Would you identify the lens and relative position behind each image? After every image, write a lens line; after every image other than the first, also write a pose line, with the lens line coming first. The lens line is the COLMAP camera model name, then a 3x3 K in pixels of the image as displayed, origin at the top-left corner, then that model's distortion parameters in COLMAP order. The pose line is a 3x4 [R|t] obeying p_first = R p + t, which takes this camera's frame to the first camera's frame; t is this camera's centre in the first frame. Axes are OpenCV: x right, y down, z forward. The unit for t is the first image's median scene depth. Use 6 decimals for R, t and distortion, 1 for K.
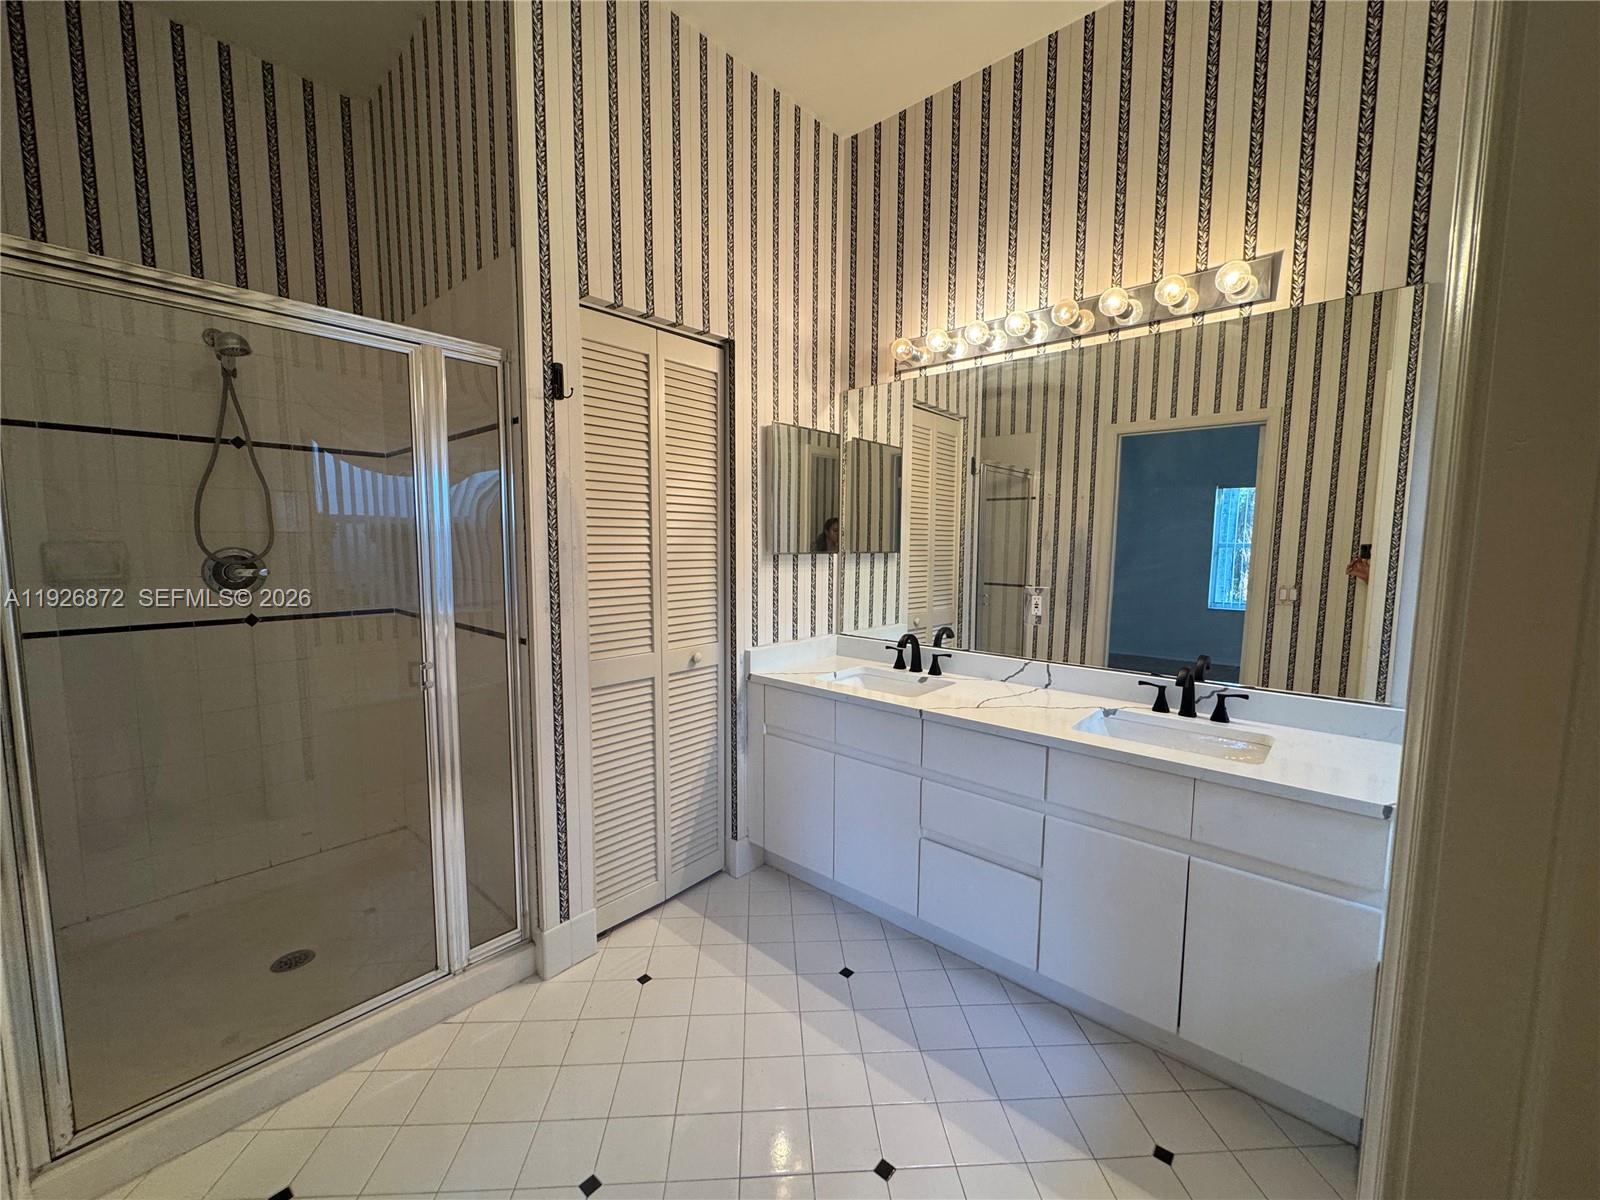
lens RADIAL K [[643.2, 0, 793.2], [0, 643.2, 598.1], [0, 0, 1]] dist [-0.002081, -0.000534]
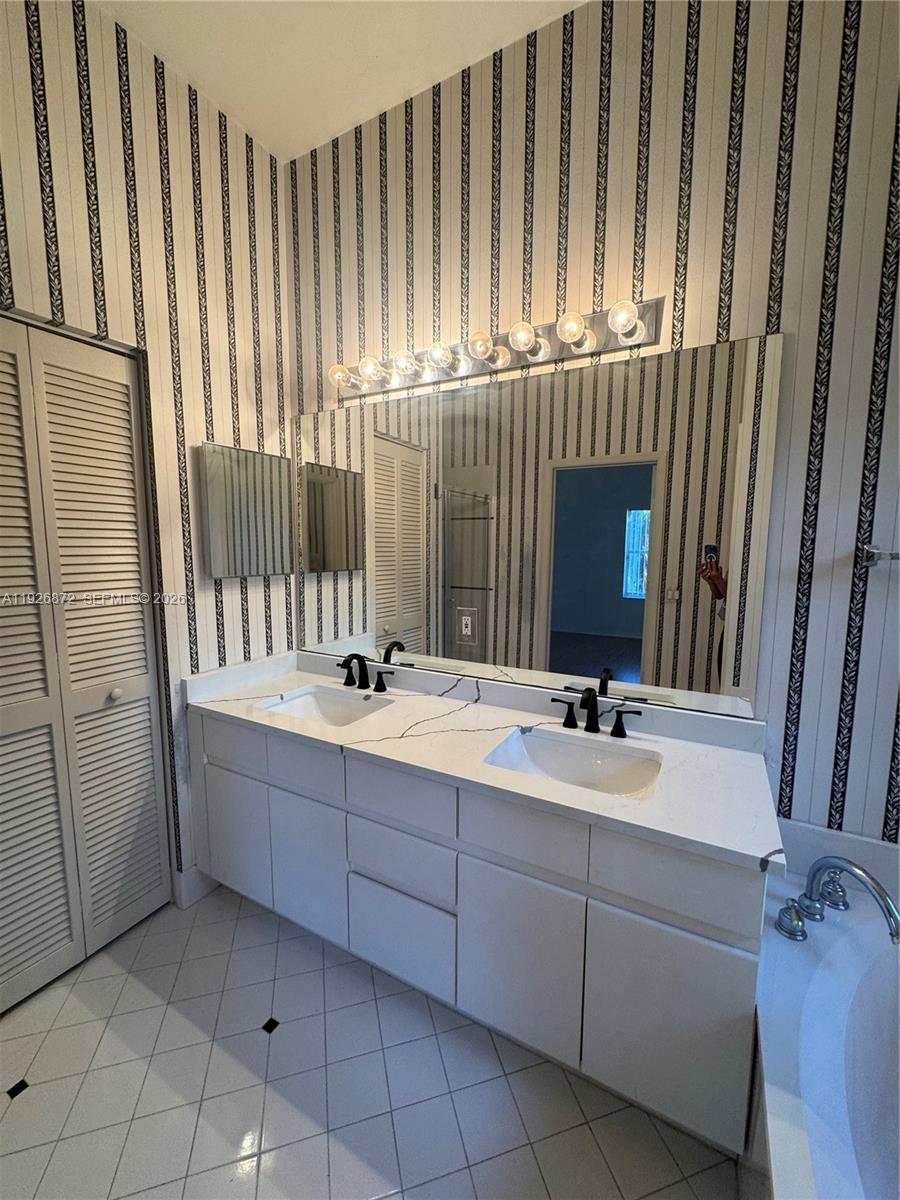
lens RADIAL K [[482.4, 0, 449.6], [0, 482.4, 598.4], [0, 0, 1]] dist [-0.002081, -0.000534]
pose [[0.975125, -0.027075, 0.219995, 0.171100], [0.021950, 0.999429, 0.025707, -0.052853], [-0.220566, -0.020238, 0.975162, 0.219717]]
